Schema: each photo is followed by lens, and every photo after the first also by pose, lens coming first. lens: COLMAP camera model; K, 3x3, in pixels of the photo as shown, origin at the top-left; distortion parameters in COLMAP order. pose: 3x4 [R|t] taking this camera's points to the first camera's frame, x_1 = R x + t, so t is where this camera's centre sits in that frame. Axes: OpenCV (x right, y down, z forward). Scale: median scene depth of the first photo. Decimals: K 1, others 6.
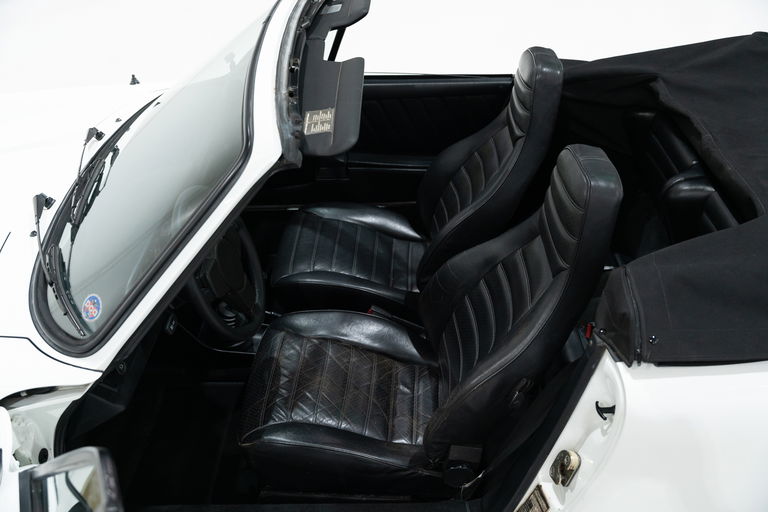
lens RADIAL K [[737.1, 0, 384.0], [0, 737.1, 256.0], [0, 0, 1]] dist [0.038008, 0.003180]
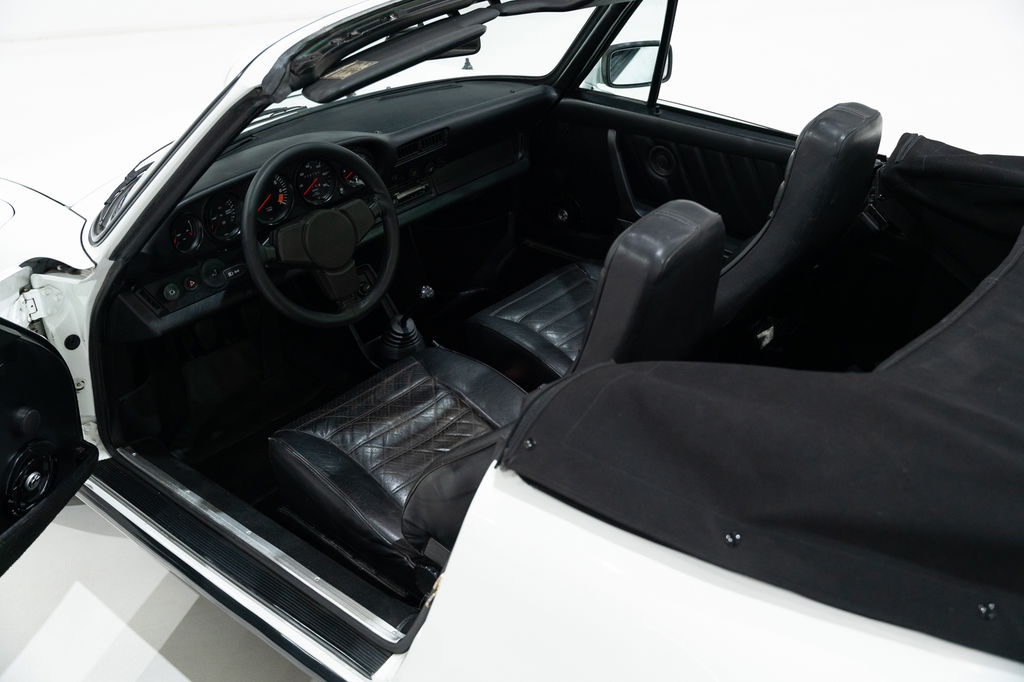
lens RADIAL K [[980.9, 0, 512.0], [0, 980.9, 341.0], [0, 0, 1]] dist [0.001875, 0.017275]
pose [[0.780101, 0.334890, -0.528480, 0.589018], [-0.368638, 0.928520, 0.044235, -0.007874], [0.505518, 0.160310, 0.847792, 0.142012]]
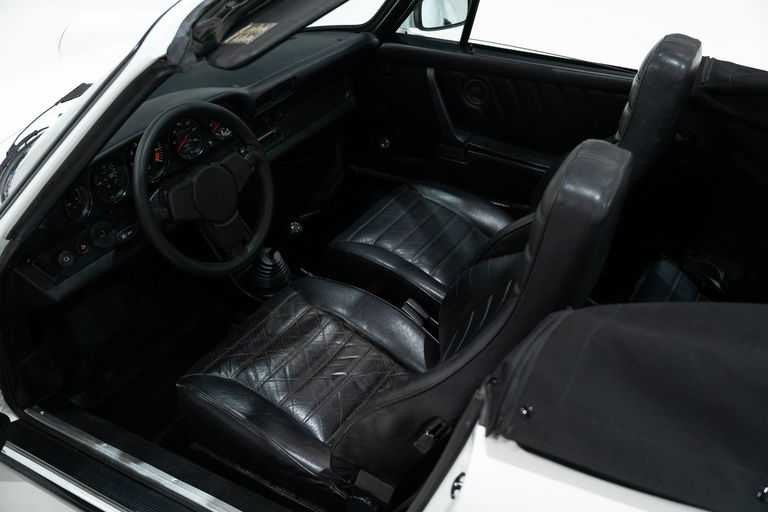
lens RADIAL K [[735.7, 0, 384.0], [0, 735.7, 256.0], [0, 0, 1]] dist [0.001875, 0.017275]
pose [[0.879247, 0.273175, -0.390256, 0.346213], [-0.279019, 0.959327, 0.042888, -0.011947], [0.386099, 0.071179, 0.919707, 0.231295]]
